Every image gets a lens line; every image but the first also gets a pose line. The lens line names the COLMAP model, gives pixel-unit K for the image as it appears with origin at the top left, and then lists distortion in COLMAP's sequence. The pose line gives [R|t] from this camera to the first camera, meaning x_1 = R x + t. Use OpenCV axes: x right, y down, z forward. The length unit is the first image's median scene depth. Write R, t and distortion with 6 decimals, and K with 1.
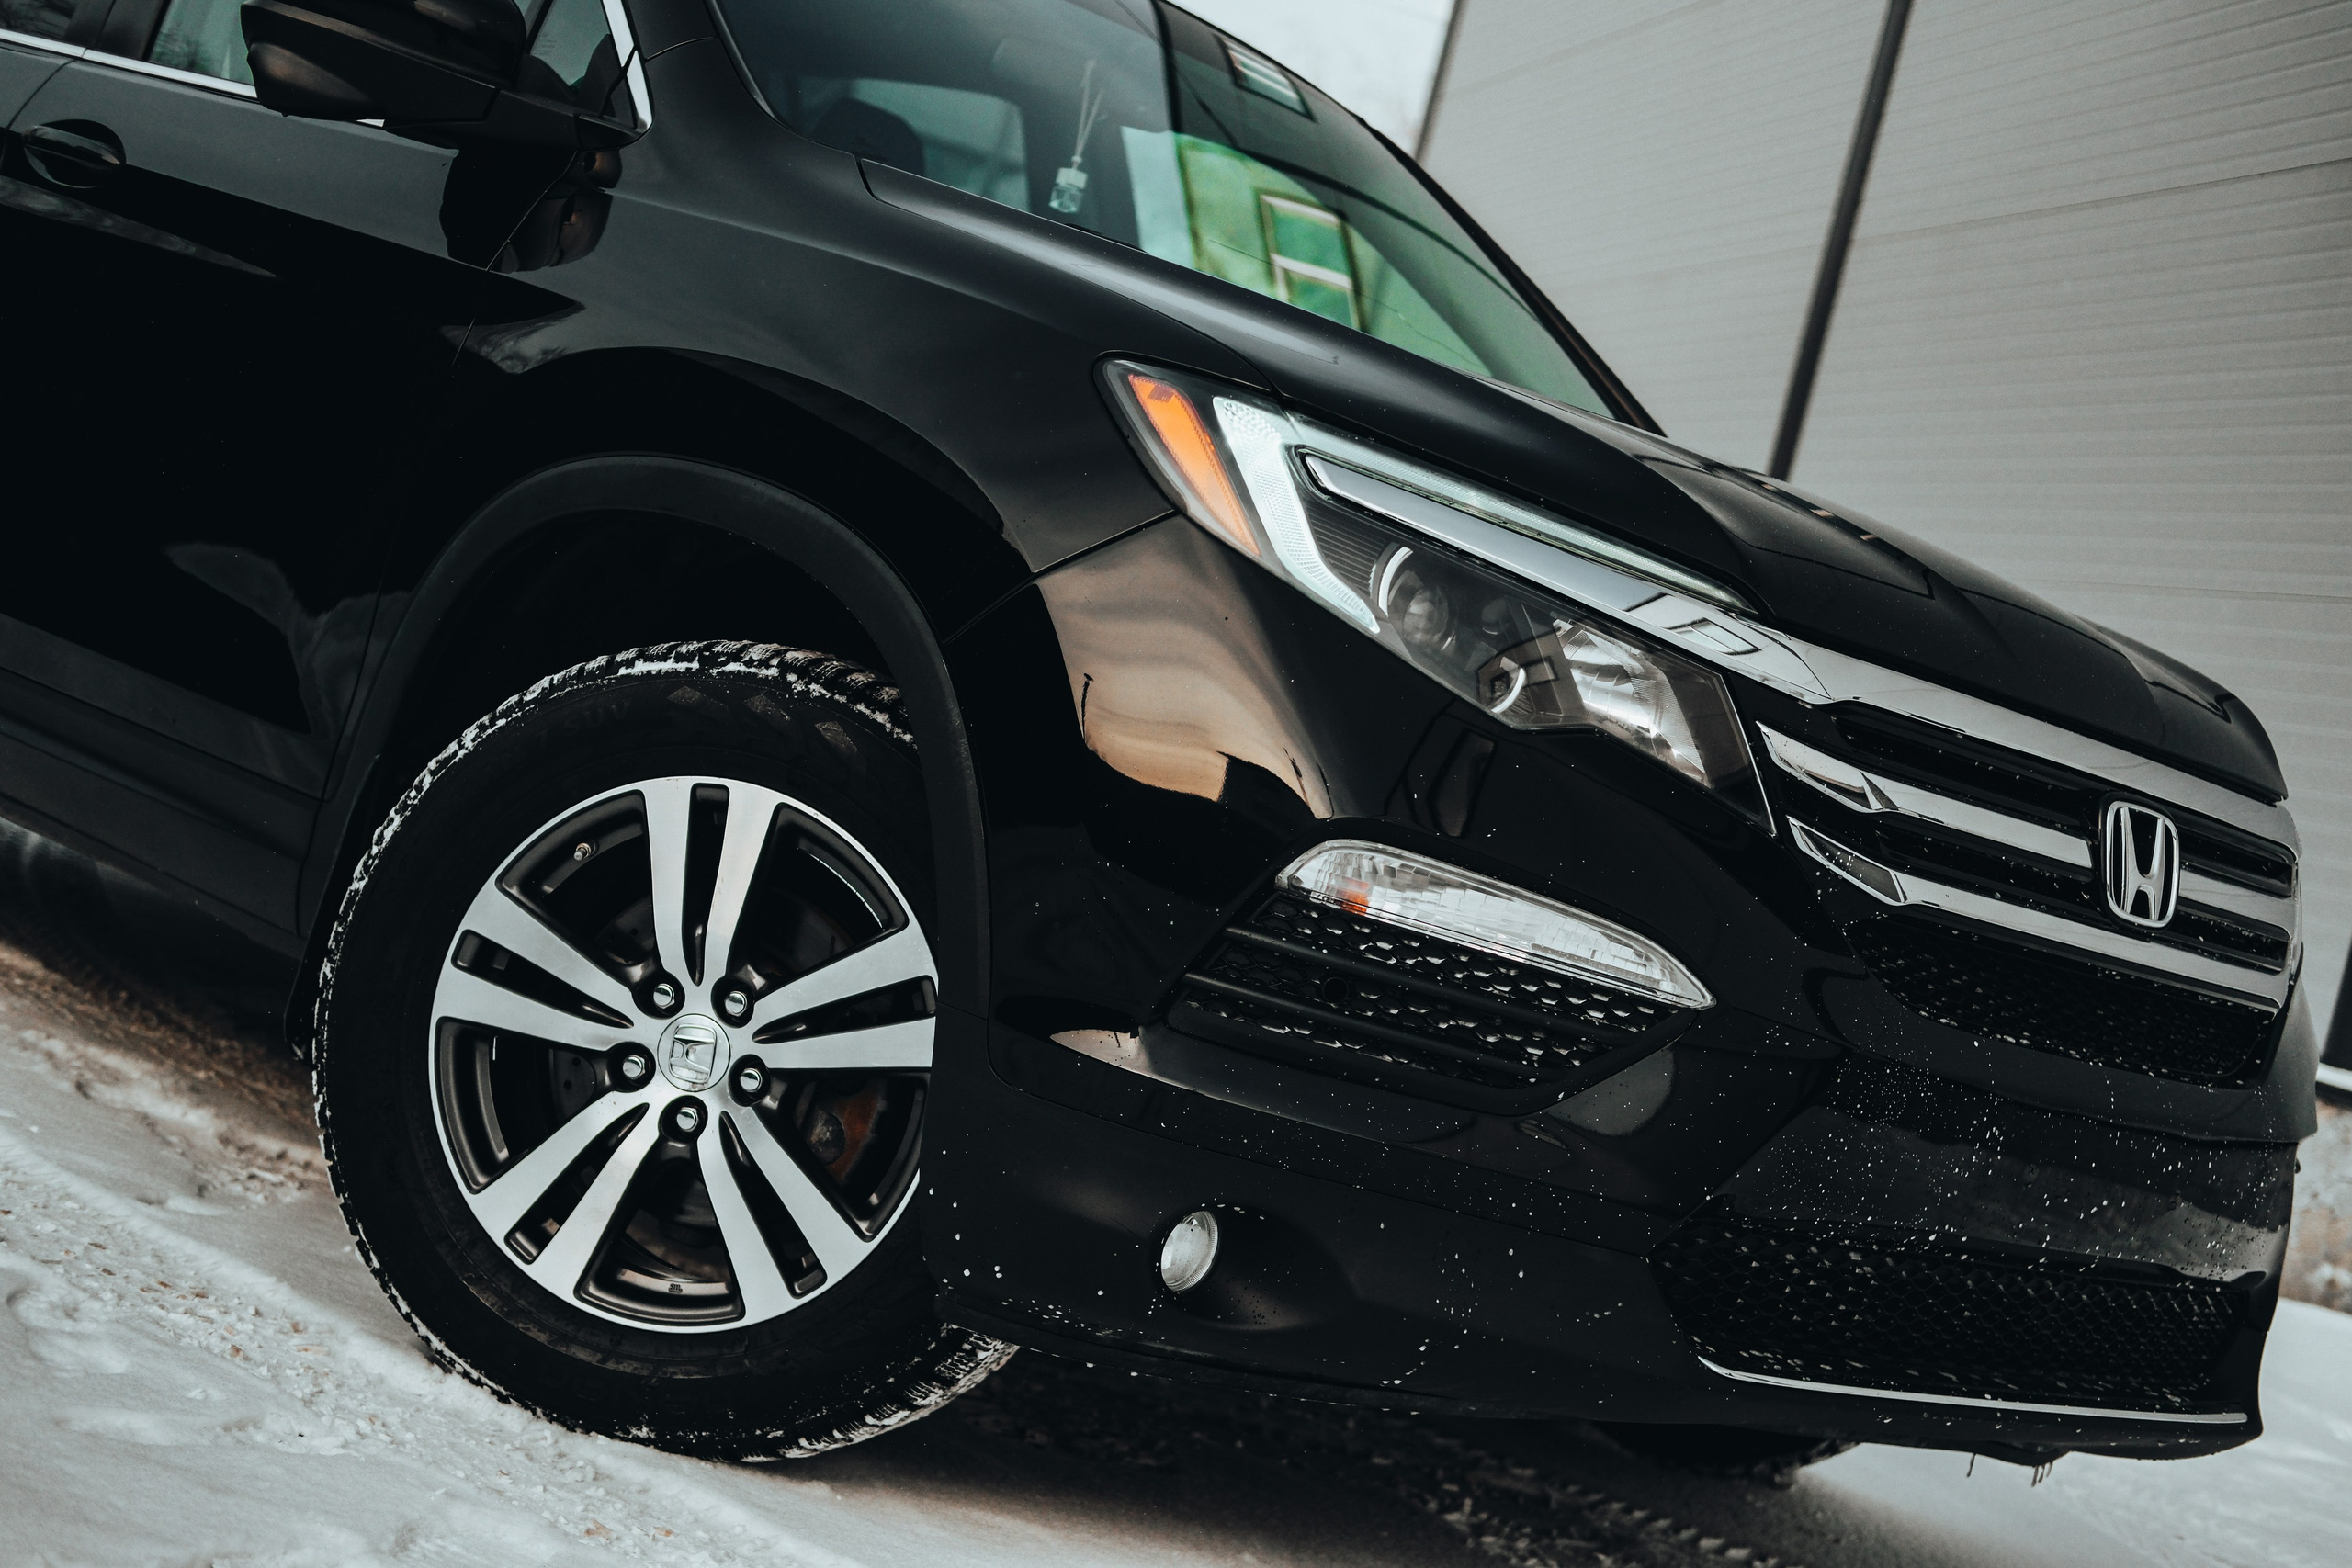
lens RADIAL K [[3667.9, 0, 1176.0], [0, 3667.9, 784.0], [0, 0, 1]] dist [-0.018578, -0.061314]
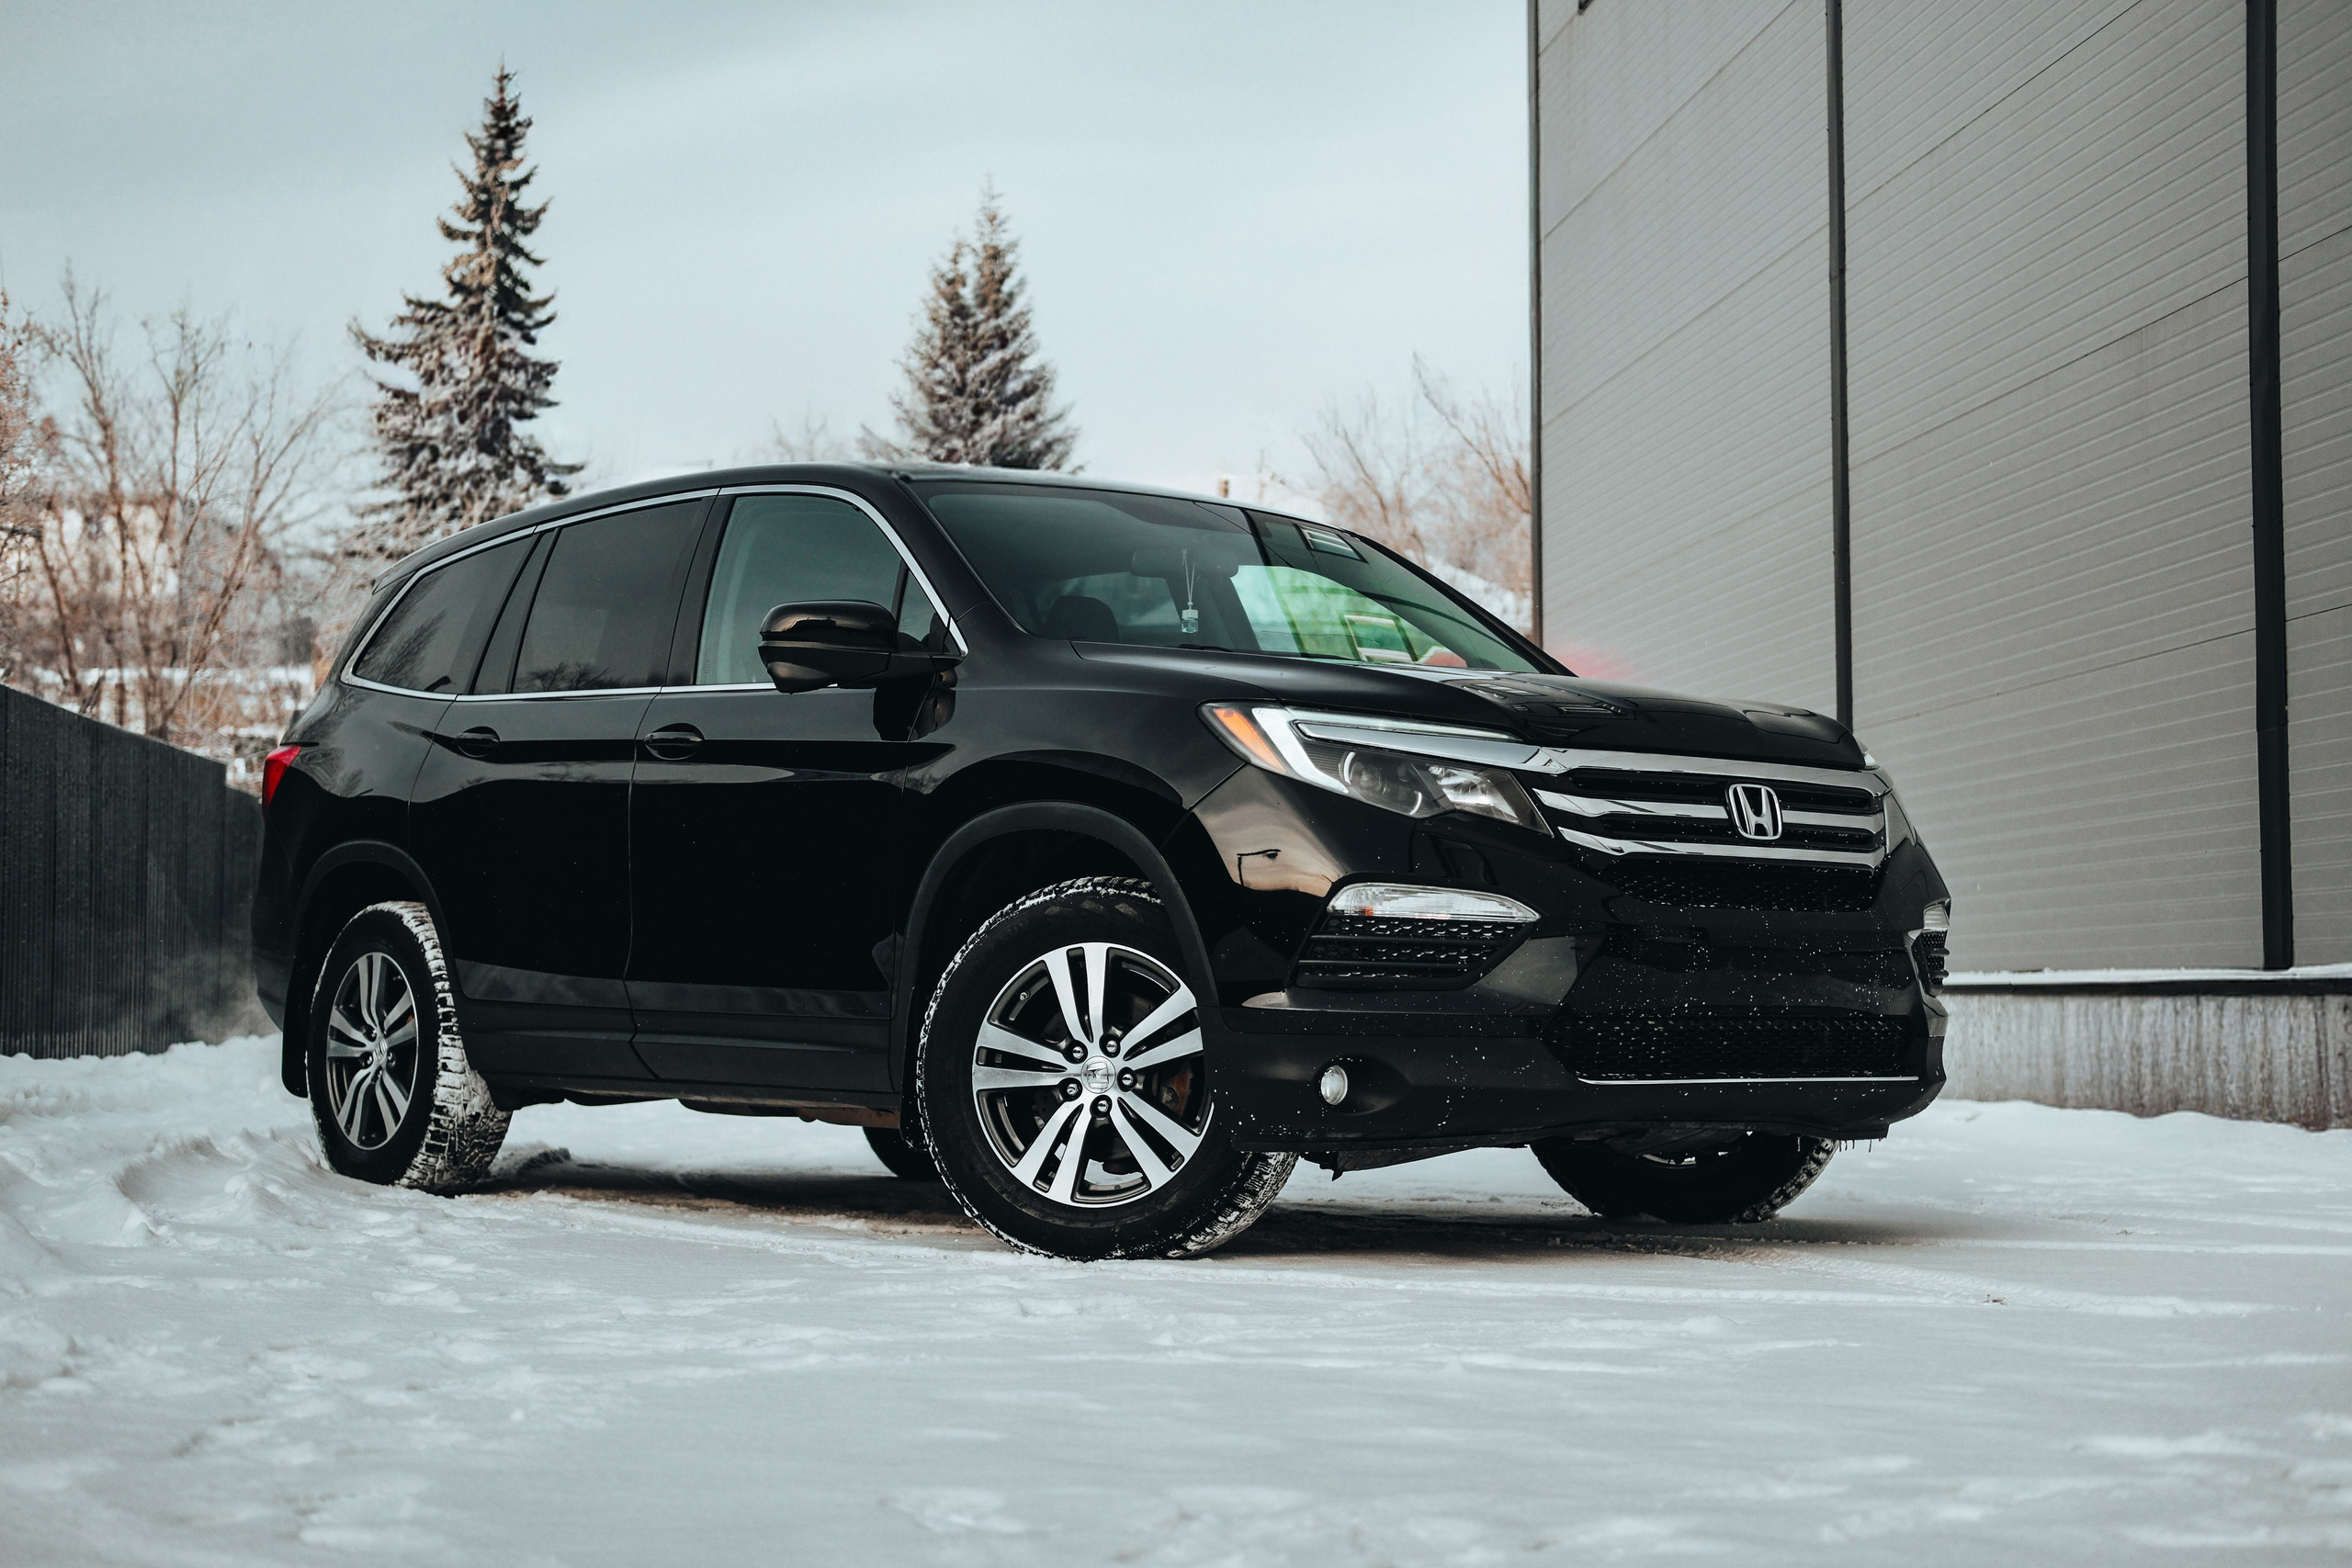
lens RADIAL K [[3667.9, 0, 1176.0], [0, 3667.9, 784.0], [0, 0, 1]] dist [-0.018578, -0.061314]
pose [[0.963387, -0.256414, -0.078336, 0.118809], [0.247381, 0.962762, -0.109047, 0.154493], [0.103380, 0.085676, 0.990945, -1.093354]]
